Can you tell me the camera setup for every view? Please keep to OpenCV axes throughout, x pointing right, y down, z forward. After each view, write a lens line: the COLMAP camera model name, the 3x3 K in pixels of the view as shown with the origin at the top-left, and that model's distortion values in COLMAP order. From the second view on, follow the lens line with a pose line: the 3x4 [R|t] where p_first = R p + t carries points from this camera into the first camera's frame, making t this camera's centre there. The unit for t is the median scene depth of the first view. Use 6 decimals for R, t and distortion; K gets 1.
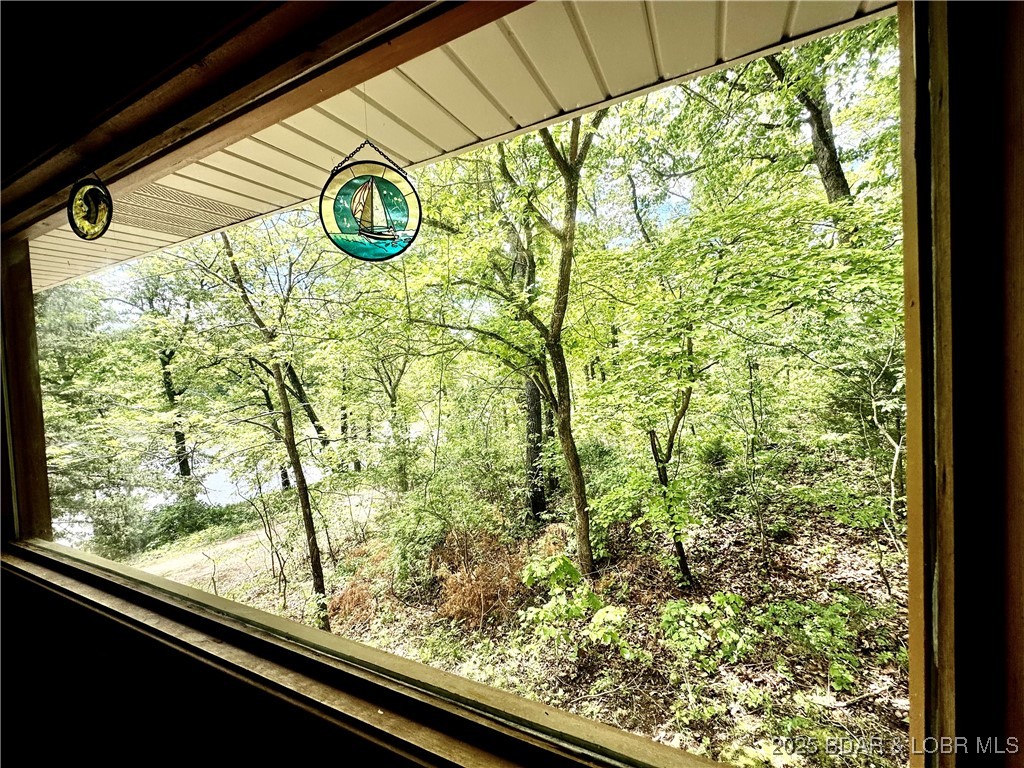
lens RADIAL K [[407.4, 0, 514.2], [0, 407.4, 386.0], [0, 0, 1]] dist [-0.000625, -0.000051]
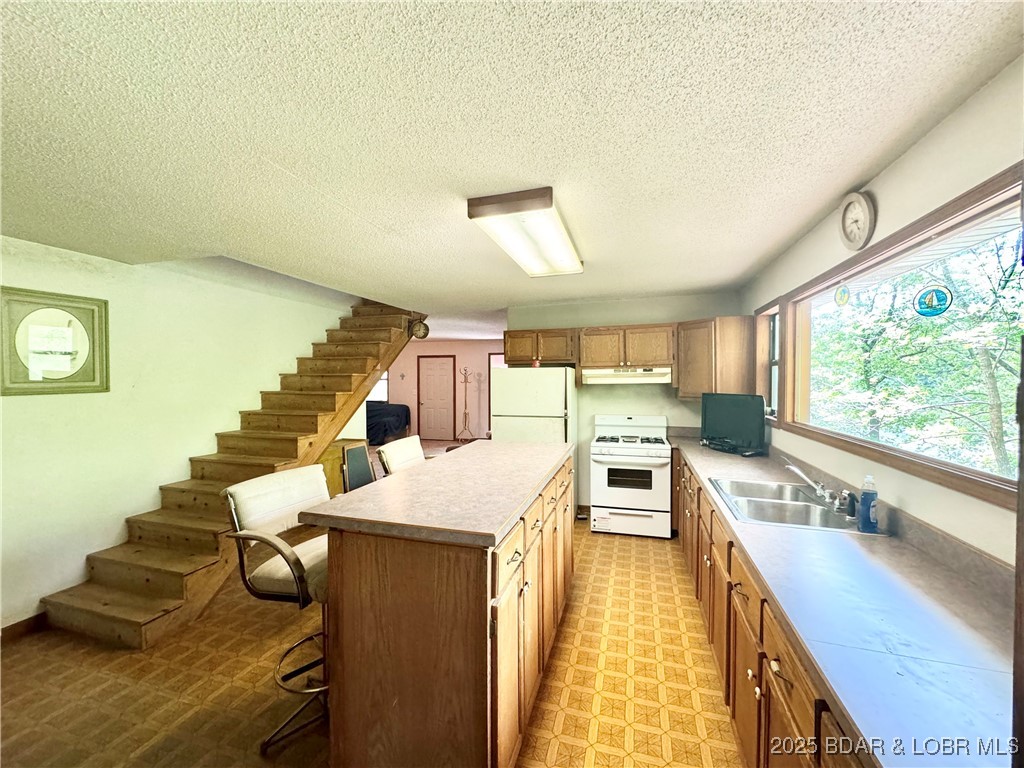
lens RADIAL K [[407.4, 0, 511.2], [0, 407.4, 386.2], [0, 0, 1]] dist [-0.000625, -0.000051]
pose [[0.146600, 0.070217, -0.986701, 0.120419], [-0.043371, 0.996975, 0.064504, 0.008784], [0.988245, 0.033338, 0.149202, -0.138206]]
